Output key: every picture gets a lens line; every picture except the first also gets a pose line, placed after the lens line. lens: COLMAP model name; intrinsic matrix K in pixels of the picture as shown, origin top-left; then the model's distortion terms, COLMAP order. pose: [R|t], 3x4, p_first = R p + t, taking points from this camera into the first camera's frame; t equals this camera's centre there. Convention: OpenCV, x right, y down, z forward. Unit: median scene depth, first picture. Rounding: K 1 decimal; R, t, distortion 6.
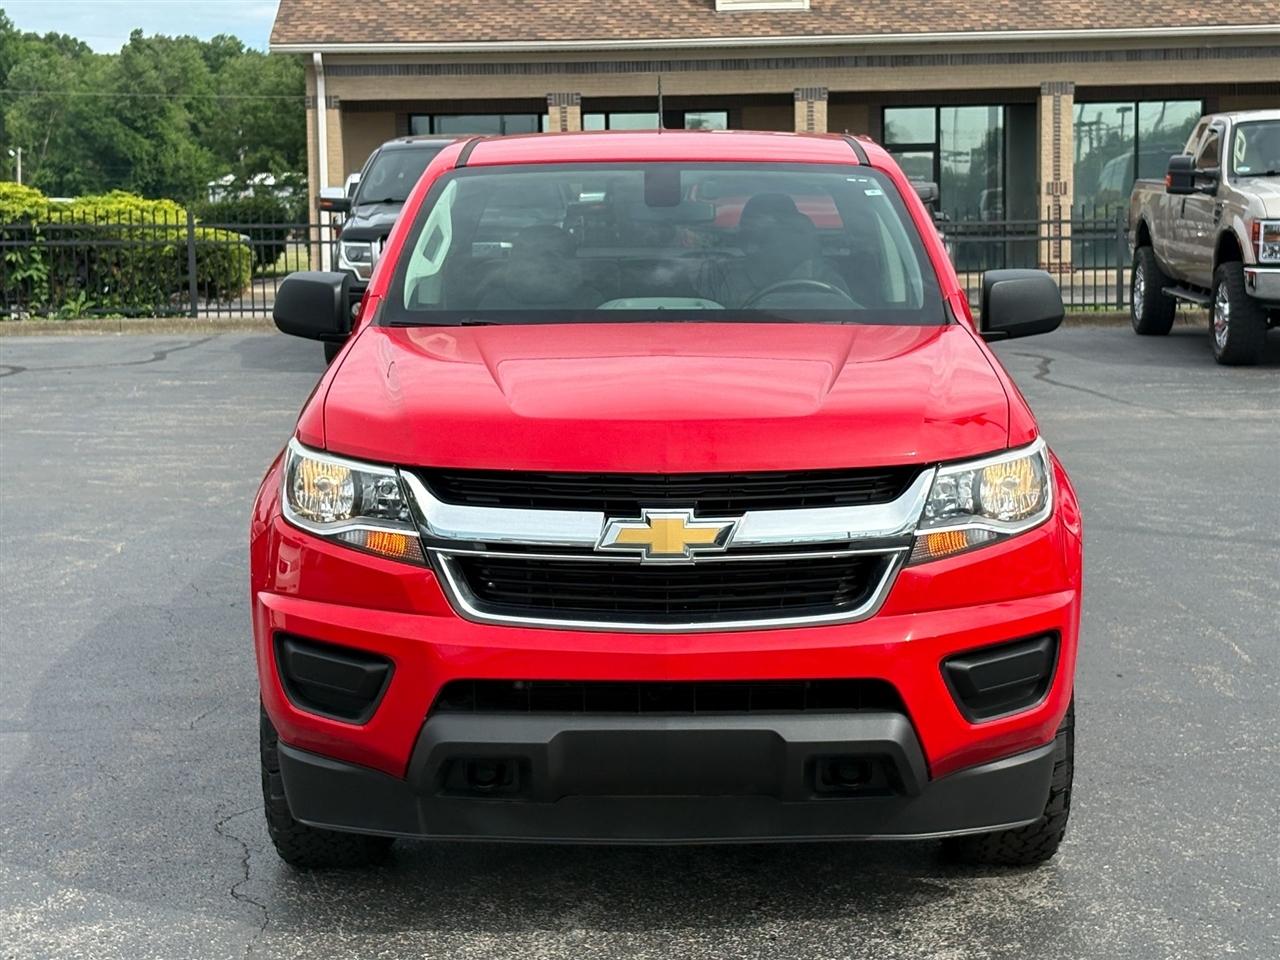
lens RADIAL K [[2565.4, 0, 640.2], [0, 2565.4, 477.9], [0, 0, 1]] dist [0.085703, 0.000000]
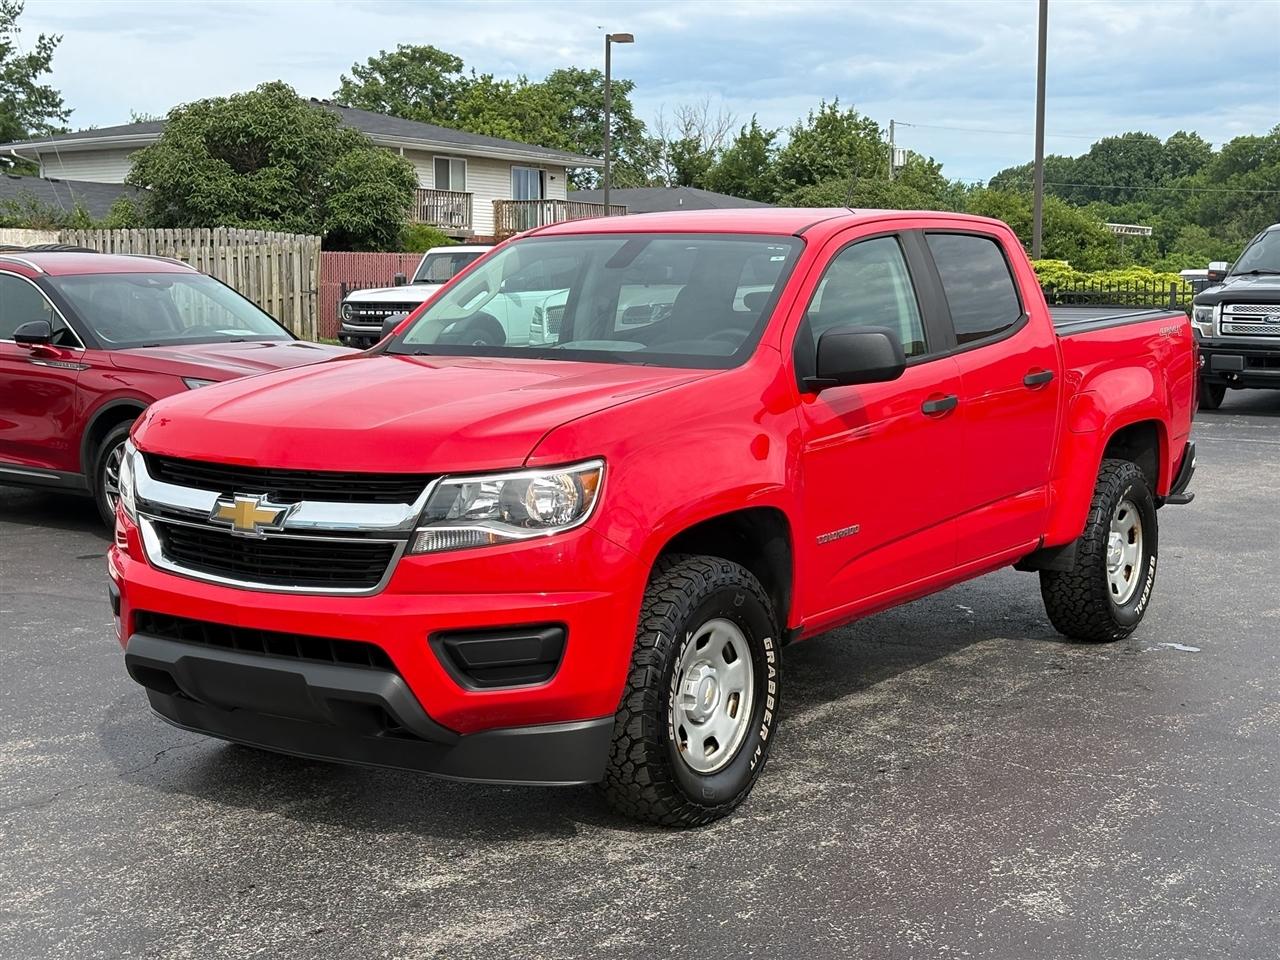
lens RADIAL K [[1948.4, 0, 643.4], [0, 1948.4, 482.8], [0, 0, 1]] dist [0.046965, 0.000000]
pose [[0.835592, 0.069506, -0.544936, 0.701014], [-0.070556, 0.997326, 0.019018, -0.025941], [0.544801, 0.022557, 0.838262, 0.275844]]
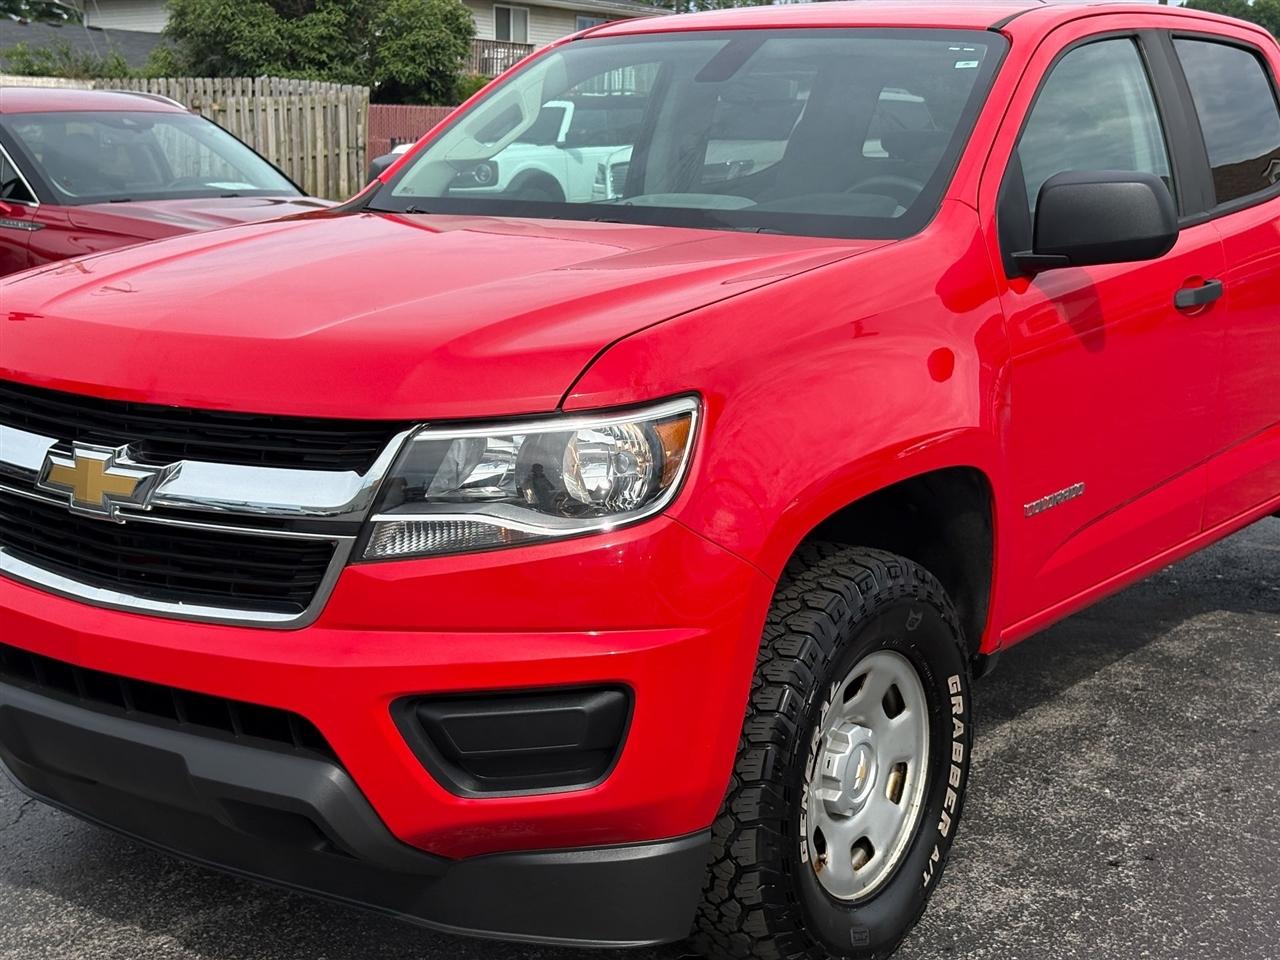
lens RADIAL K [[1948.4, 0, 627.6], [0, 1948.4, 505.0], [0, 0, 1]] dist [0.046965, 0.000000]
pose [[0.811774, 0.124401, -0.570568, 0.465744], [-0.080644, 0.991566, 0.101456, -0.041528], [0.578377, -0.036346, 0.814959, 0.603309]]
